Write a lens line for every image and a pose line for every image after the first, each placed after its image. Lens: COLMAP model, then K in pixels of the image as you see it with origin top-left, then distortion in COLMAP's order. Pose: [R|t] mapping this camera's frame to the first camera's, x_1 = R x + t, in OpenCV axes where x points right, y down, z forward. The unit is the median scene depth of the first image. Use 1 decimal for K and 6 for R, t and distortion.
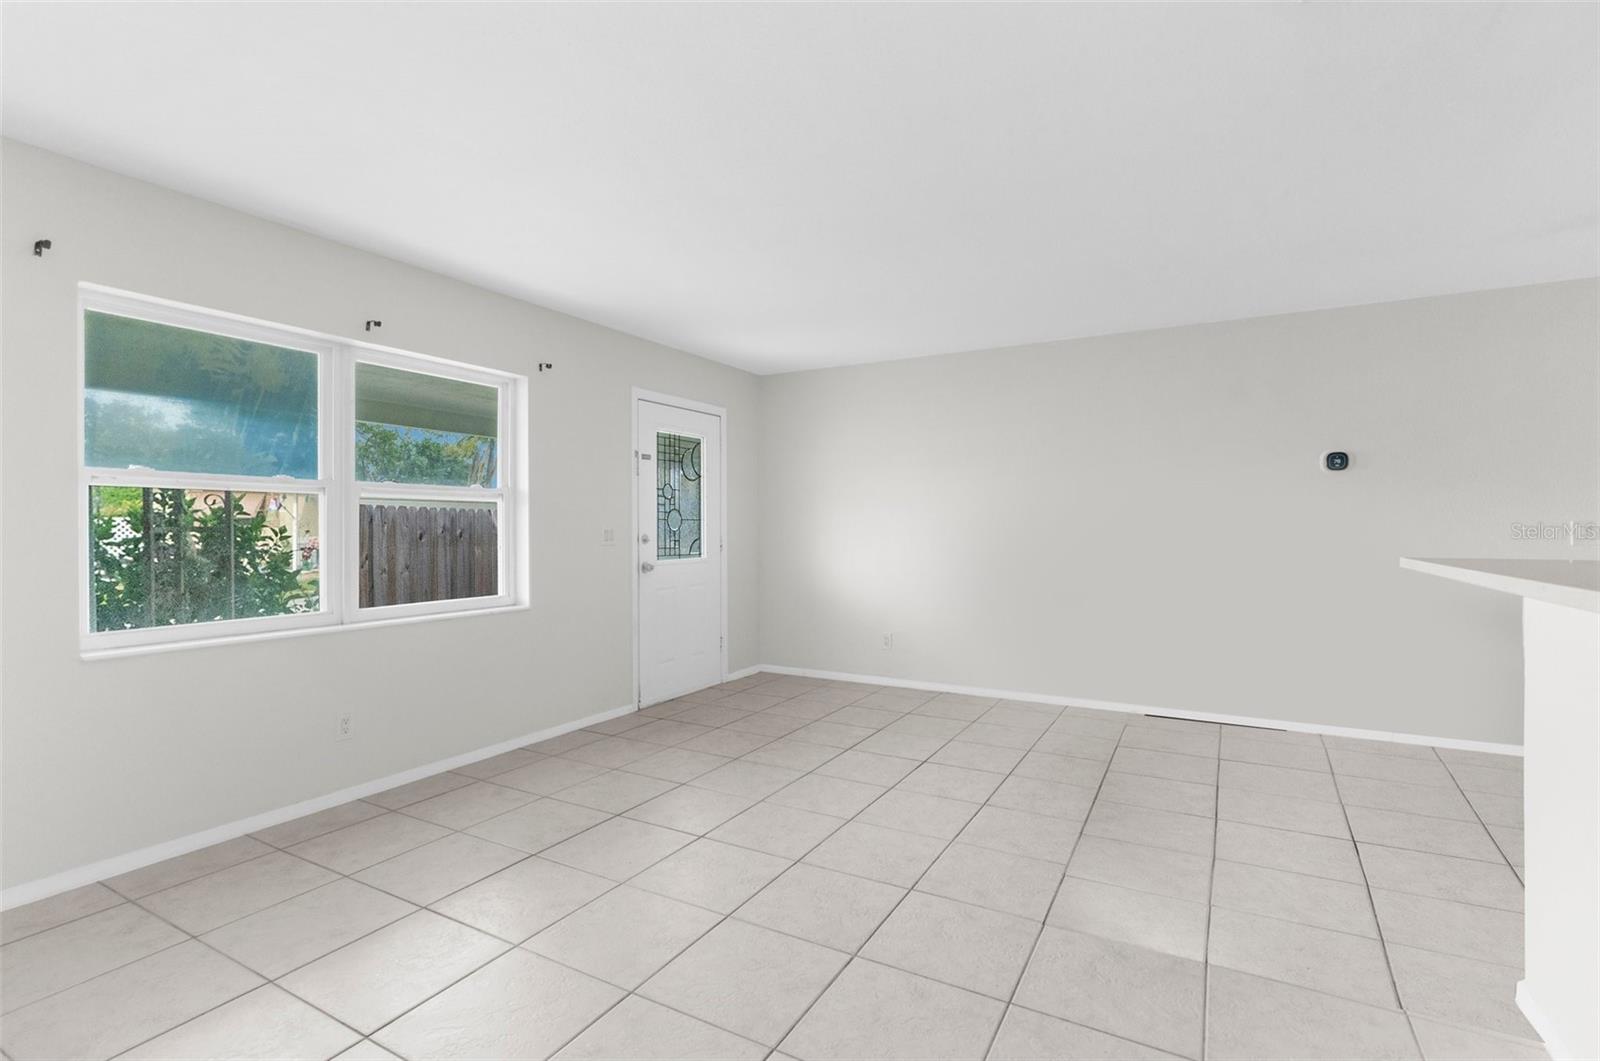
lens RADIAL K [[742.9, 0, 800.0], [0, 742.9, 530.5], [0, 0, 1]] dist [-0.012658, -0.000336]
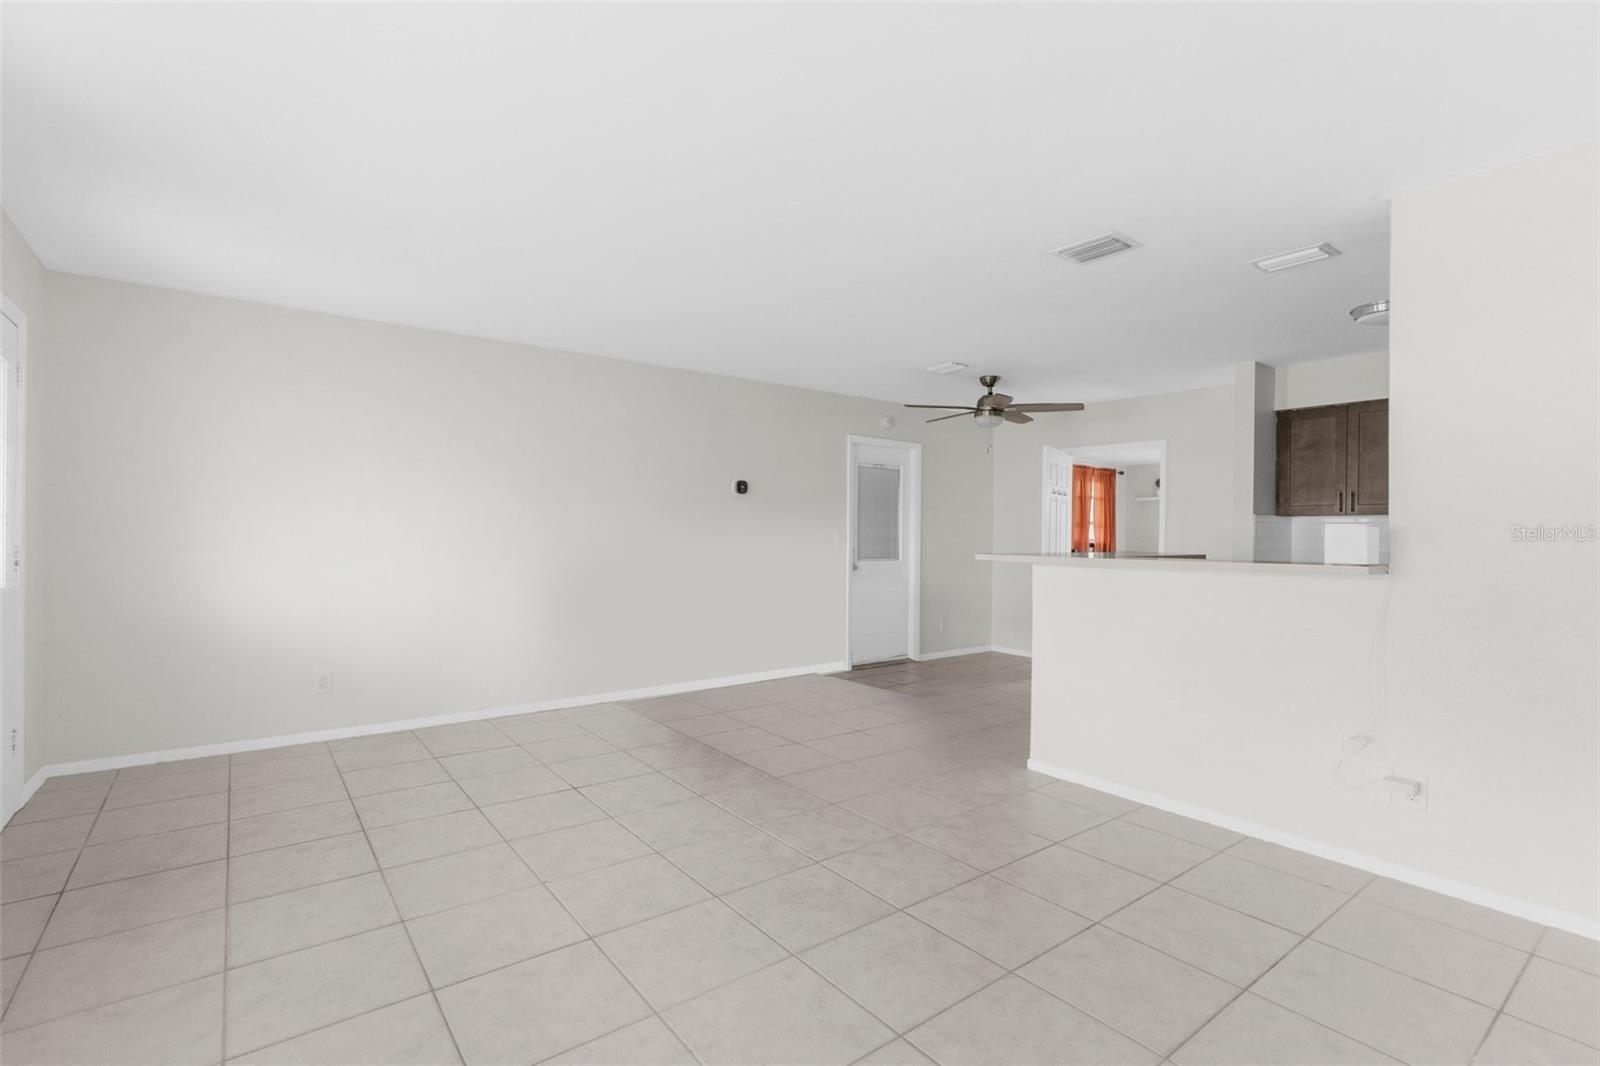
lens RADIAL K [[742.9, 0, 800.0], [0, 742.9, 533.0], [0, 0, 1]] dist [-0.012658, -0.000336]
pose [[0.387400, 0.008921, 0.921869, -0.488509], [-0.004715, 0.999959, -0.007695, -0.000067], [-0.921900, -0.001366, 0.387426, 0.326567]]
